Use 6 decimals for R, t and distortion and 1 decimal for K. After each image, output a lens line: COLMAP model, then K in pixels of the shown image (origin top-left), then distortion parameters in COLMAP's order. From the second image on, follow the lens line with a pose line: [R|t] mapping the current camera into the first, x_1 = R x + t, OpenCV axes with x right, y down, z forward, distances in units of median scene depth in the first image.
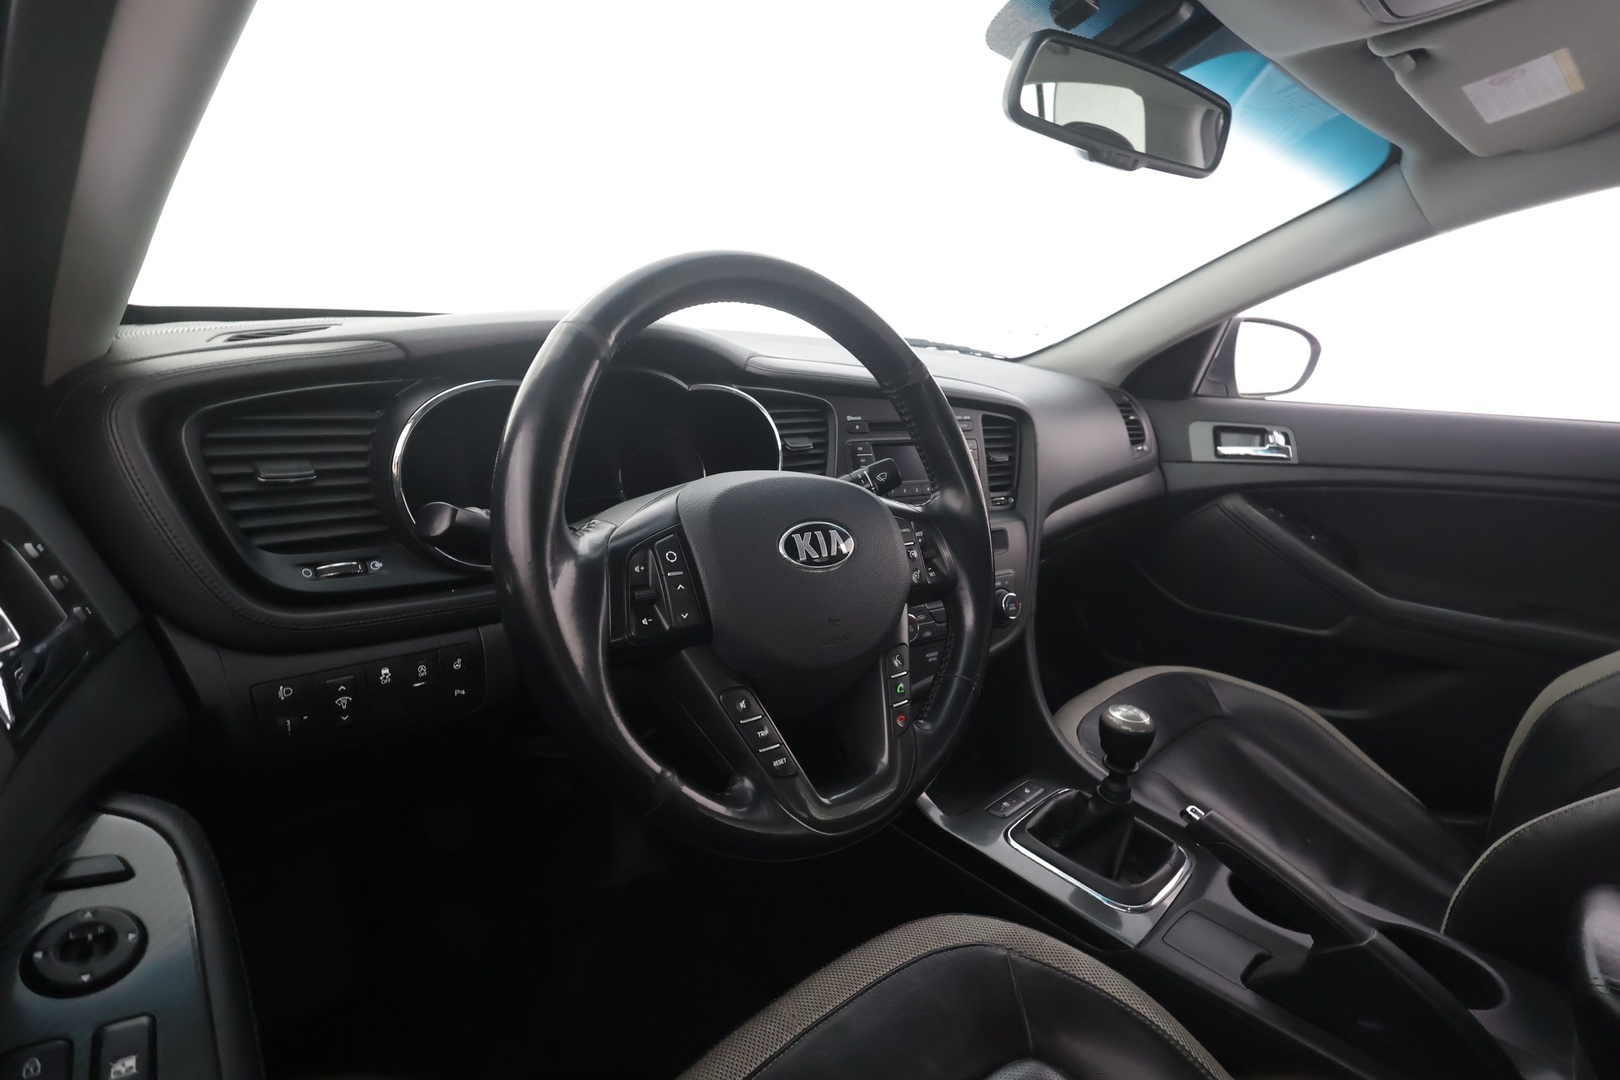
lens RADIAL K [[747.3, 0, 810.0], [0, 747.3, 540.0], [0, 0, 1]] dist [0.002638, 0.000689]
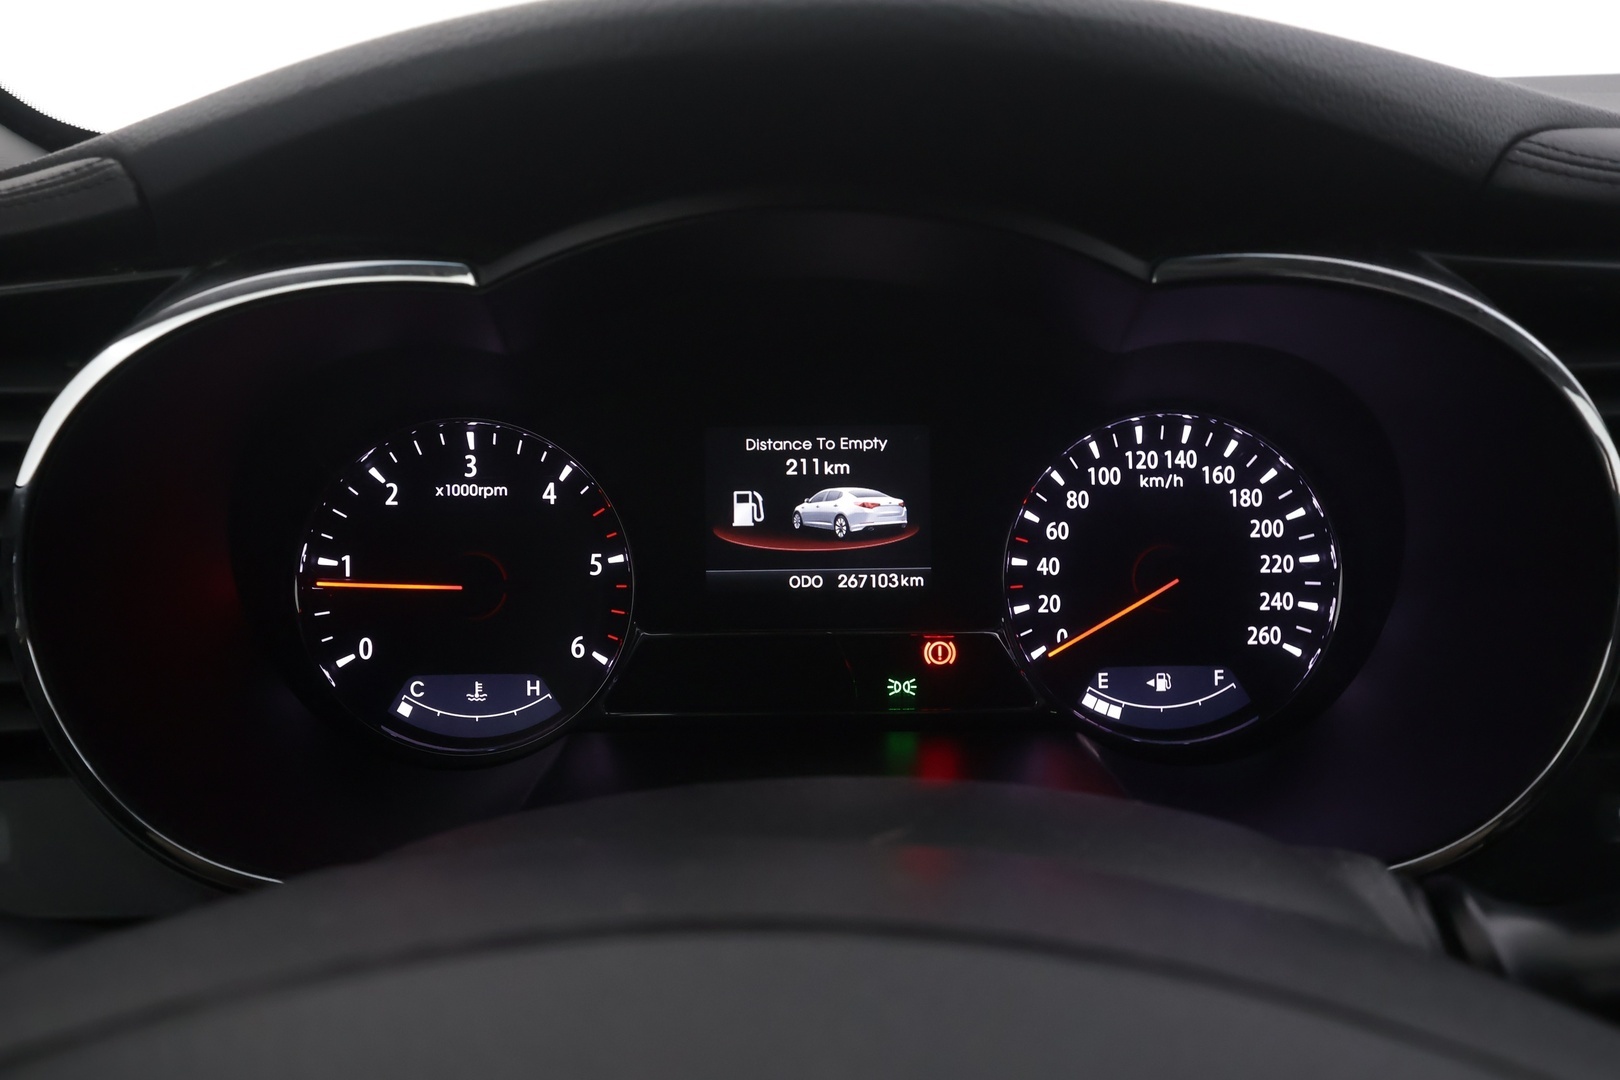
lens RADIAL K [[1271.0, 0, 810.0], [0, 1271.0, 540.0], [0, 0, 1]] dist [-0.034817, 0.045321]
pose [[0.729852, 0.115999, -0.673691, 0.030749], [-0.112359, 0.992451, 0.049159, -0.117402], [0.674308, 0.039816, 0.737376, 0.589283]]
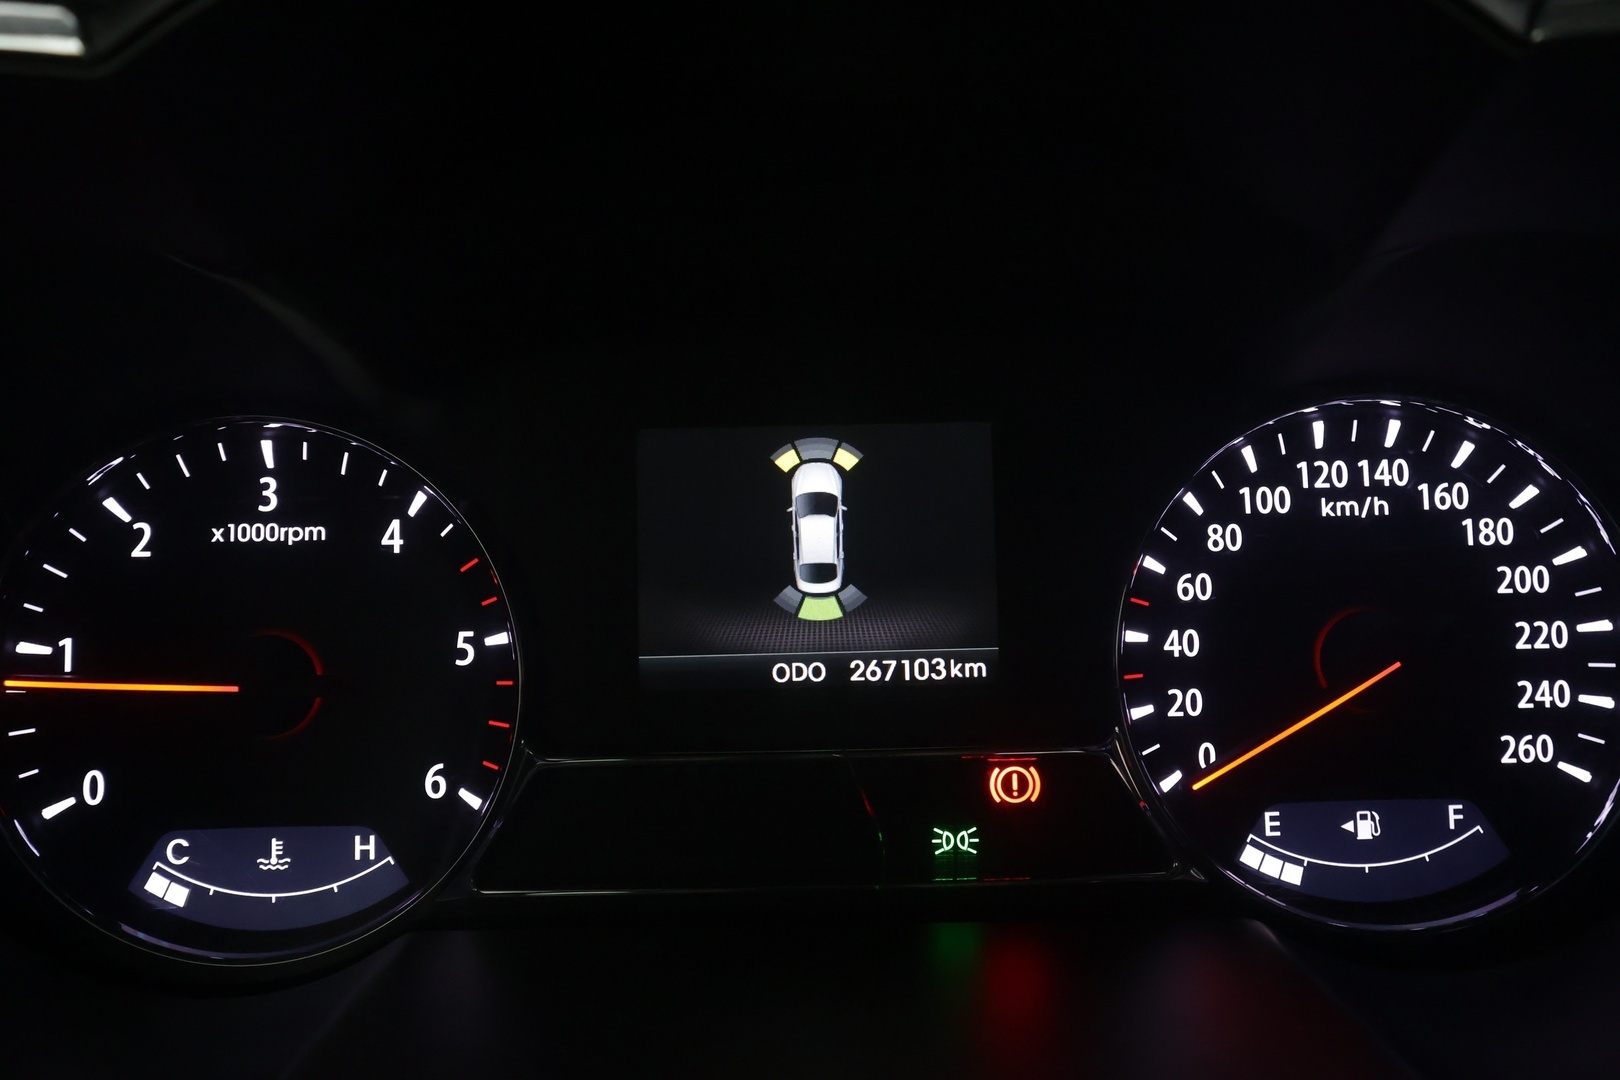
lens RADIAL K [[1271.0, 0, 810.0], [0, 1271.0, 540.0], [0, 0, 1]] dist [-0.034817, 0.045321]
pose [[0.736187, 0.068880, -0.673264, -0.105877], [-0.101881, 0.994750, -0.009632, -0.105089], [0.669066, 0.075684, 0.739339, 0.737367]]
